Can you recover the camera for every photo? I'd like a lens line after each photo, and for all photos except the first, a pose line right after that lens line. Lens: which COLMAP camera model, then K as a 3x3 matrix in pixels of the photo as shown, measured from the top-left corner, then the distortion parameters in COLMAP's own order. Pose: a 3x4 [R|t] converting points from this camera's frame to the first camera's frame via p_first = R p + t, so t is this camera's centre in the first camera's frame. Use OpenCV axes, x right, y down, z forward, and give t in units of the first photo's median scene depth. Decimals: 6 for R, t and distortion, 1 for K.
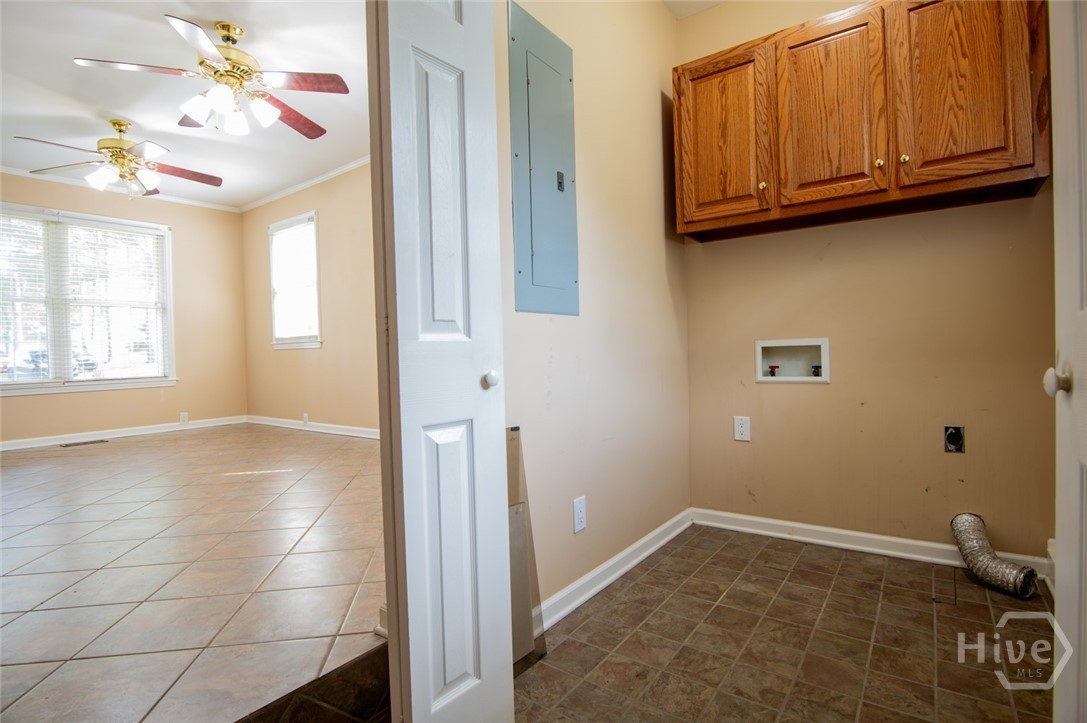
lens RADIAL K [[532.1, 0, 543.5], [0, 532.1, 361.5], [0, 0, 1]] dist [-0.022048, -0.000358]
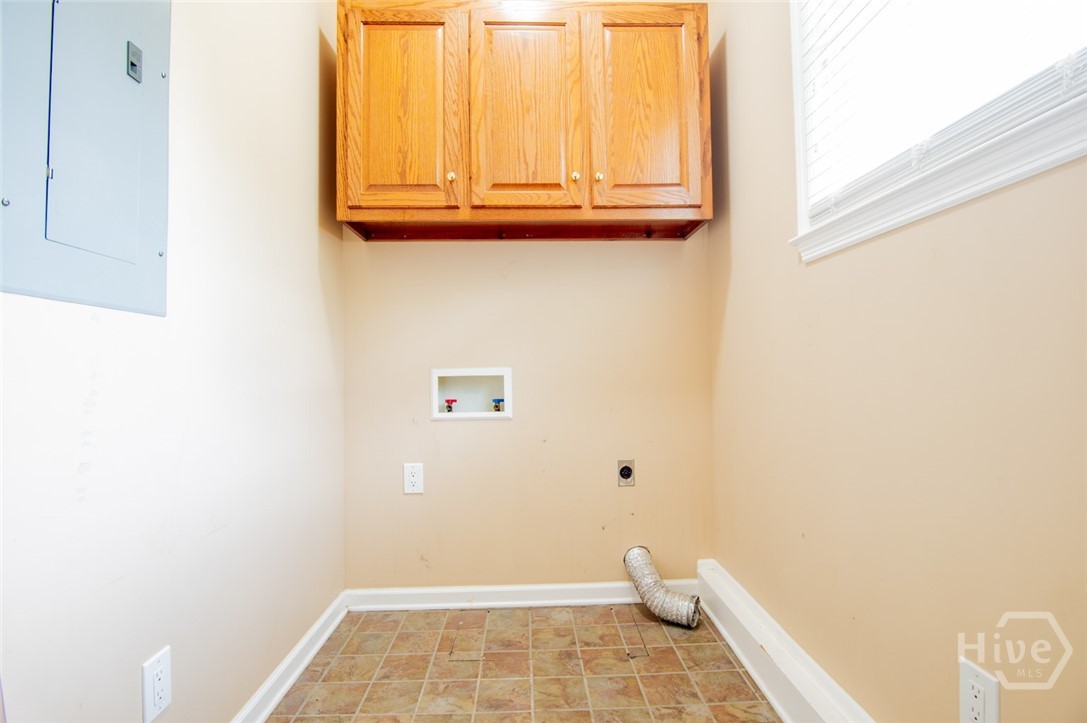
lens RADIAL K [[532.1, 0, 543.5], [0, 532.1, 361.5], [0, 0, 1]] dist [-0.022048, -0.000358]
pose [[0.785874, 0.030756, 0.617621, 0.035283], [0.001657, 0.998654, -0.051839, -0.009316], [-0.618385, 0.041763, 0.784765, 0.296054]]
